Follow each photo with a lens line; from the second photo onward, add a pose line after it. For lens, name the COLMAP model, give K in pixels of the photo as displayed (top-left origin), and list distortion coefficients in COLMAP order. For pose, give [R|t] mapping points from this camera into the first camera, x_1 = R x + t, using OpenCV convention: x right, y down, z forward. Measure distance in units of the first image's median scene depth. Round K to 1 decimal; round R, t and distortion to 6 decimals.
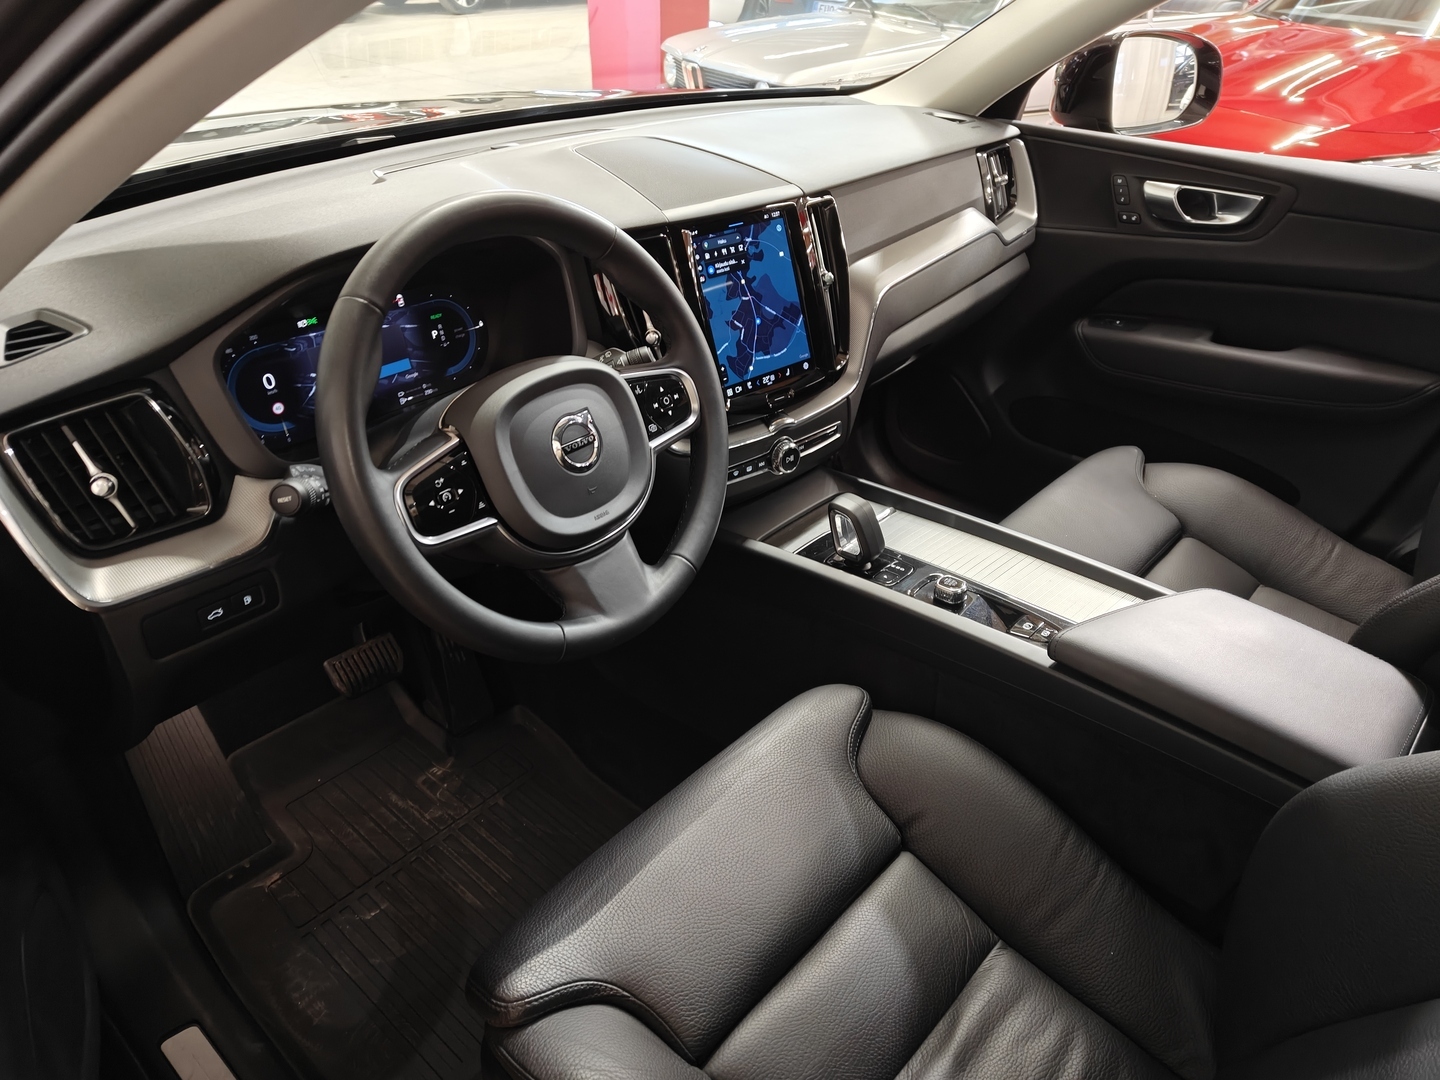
lens RADIAL K [[1020.1, 0, 713.2], [0, 1020.1, 543.8], [0, 0, 1]] dist [0.016655, -0.012054]
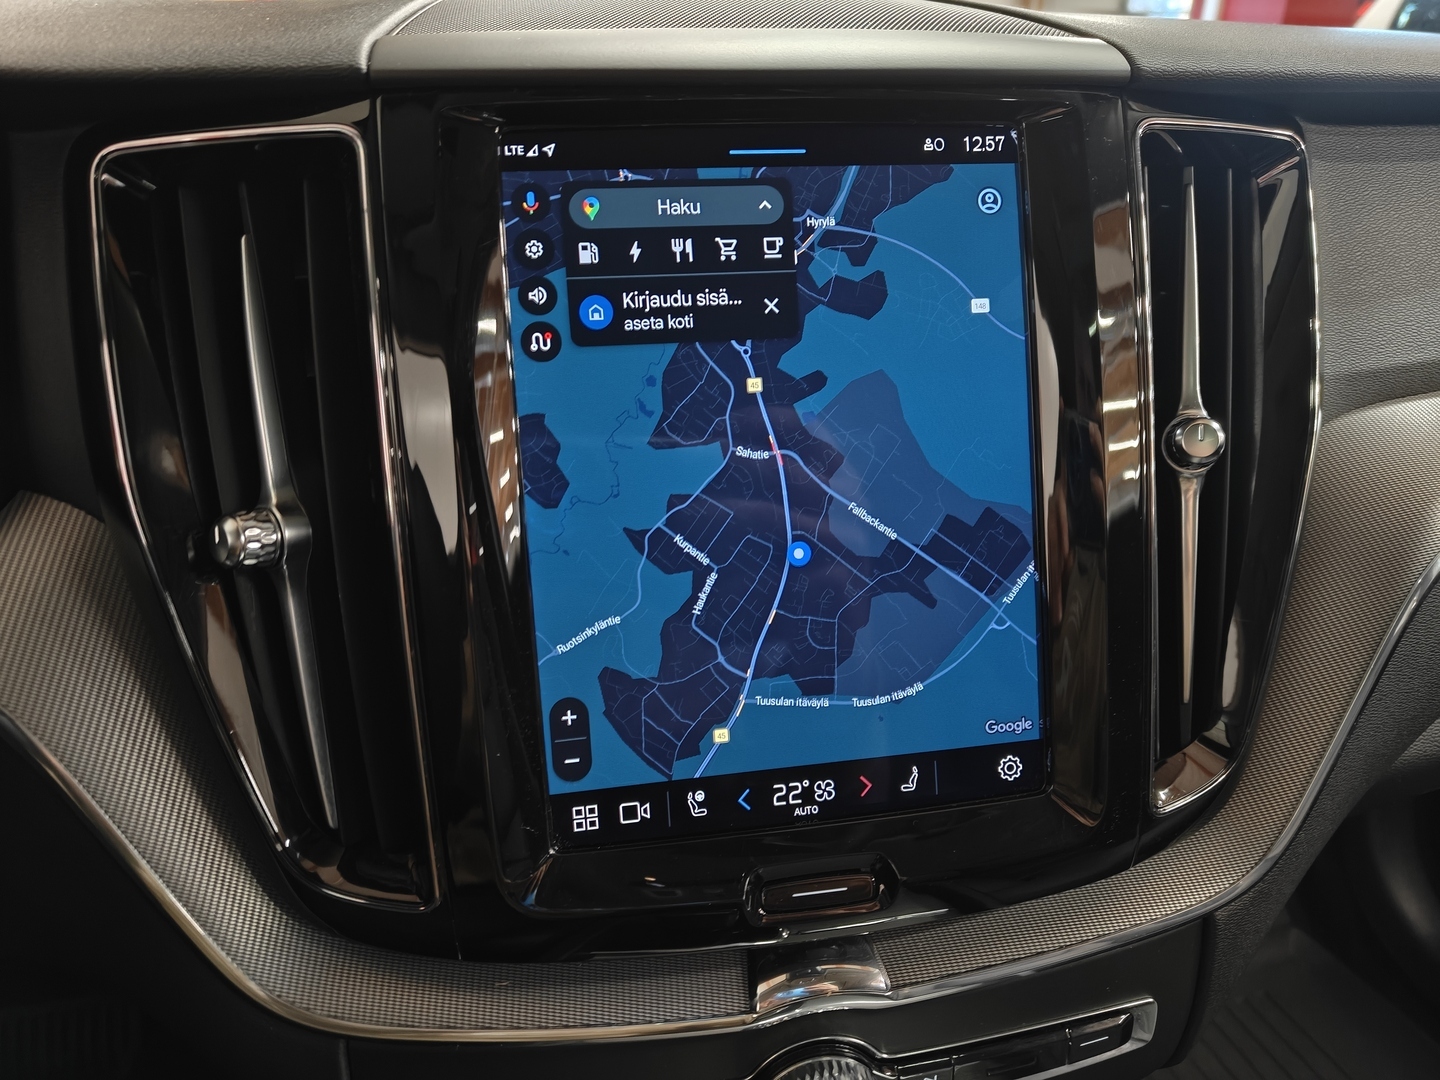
lens RADIAL K [[1020.1, 0, 722.4], [0, 1020.1, 526.3], [0, 0, 1]] dist [0.016655, -0.012054]
pose [[0.863830, 0.203453, -0.460875, 0.137760], [-0.263865, 0.962025, -0.069884, -0.203081], [0.429155, 0.181977, 0.884709, 0.779290]]
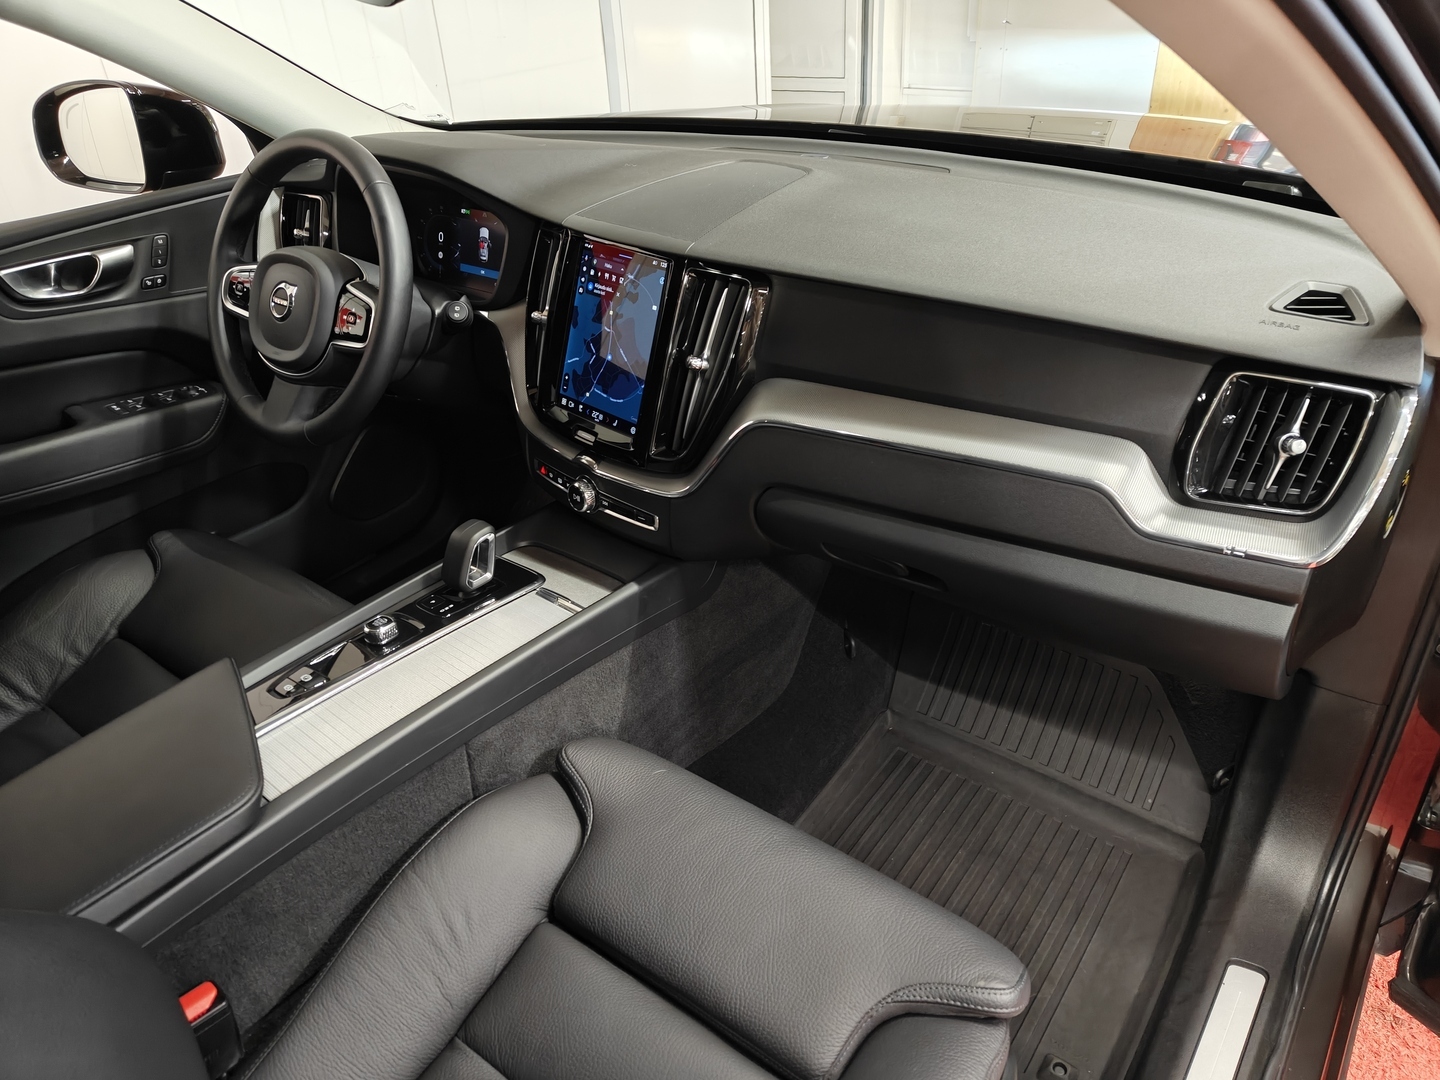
lens RADIAL K [[1020.1, 0, 713.6], [0, 1020.1, 534.1], [0, 0, 1]] dist [0.016655, -0.012054]
pose [[0.068517, 0.506861, -0.859300, 0.958930], [-0.485214, 0.769521, 0.415216, -0.536091], [0.871707, 0.388495, 0.298661, 0.864389]]
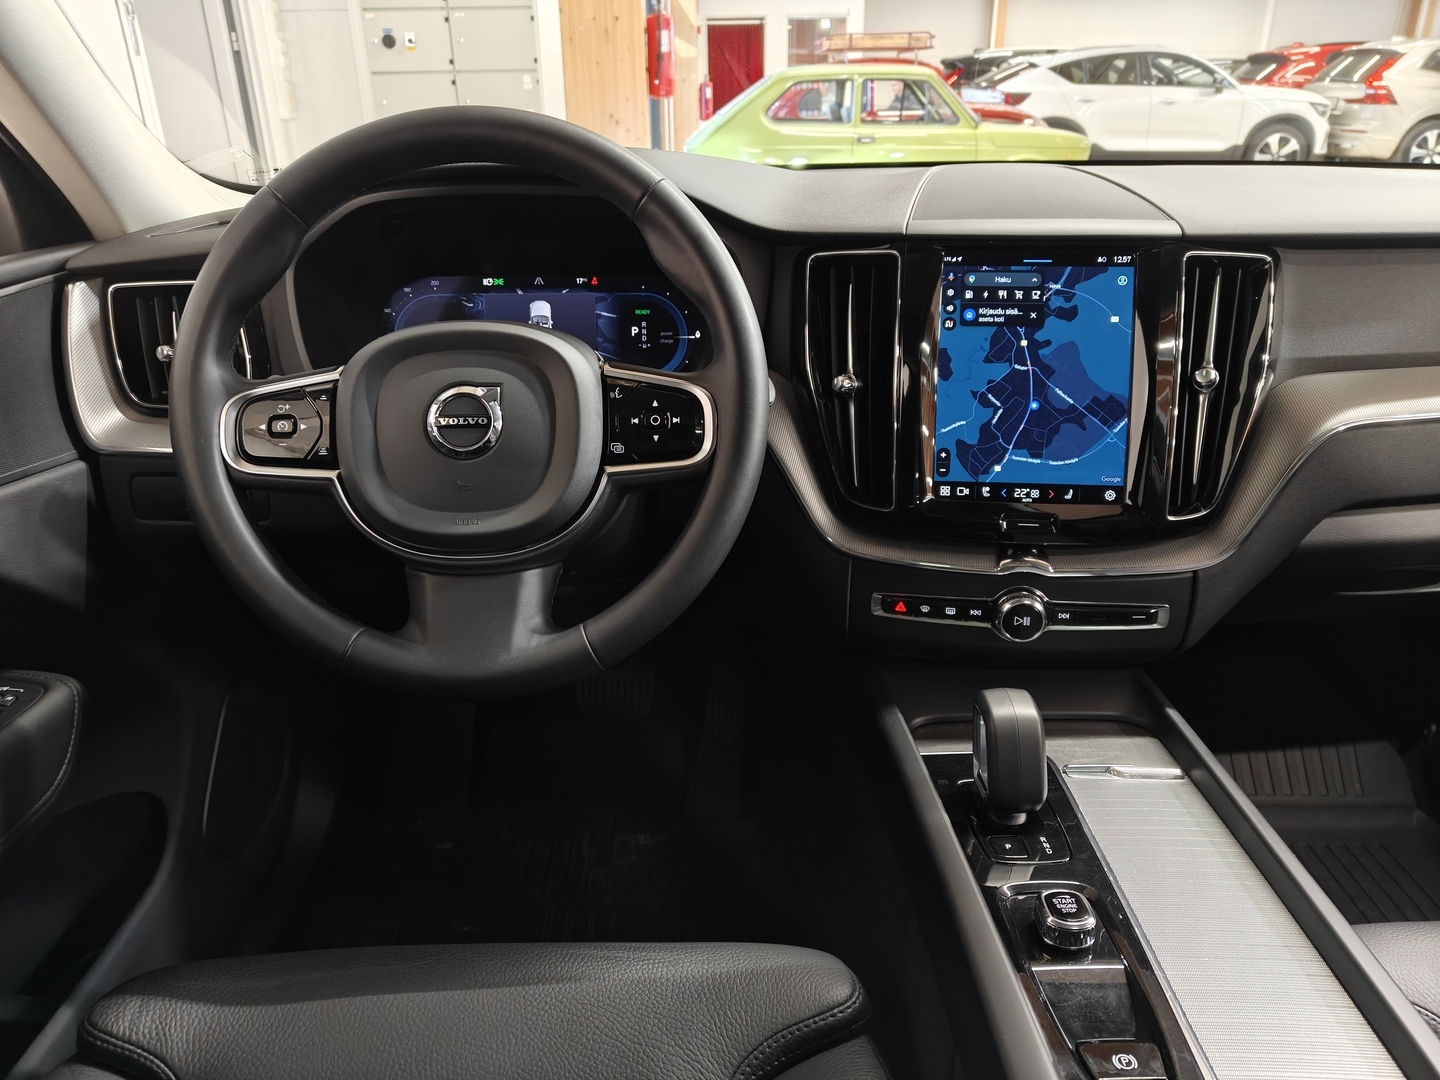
lens RADIAL K [[1020.1, 0, 711.2], [0, 1020.1, 536.2], [0, 0, 1]] dist [0.016655, -0.012054]
pose [[0.672666, 0.279260, -0.685226, 0.381079], [-0.375891, 0.926623, 0.008639, -0.066709], [0.637359, 0.251759, 0.728280, 0.405649]]
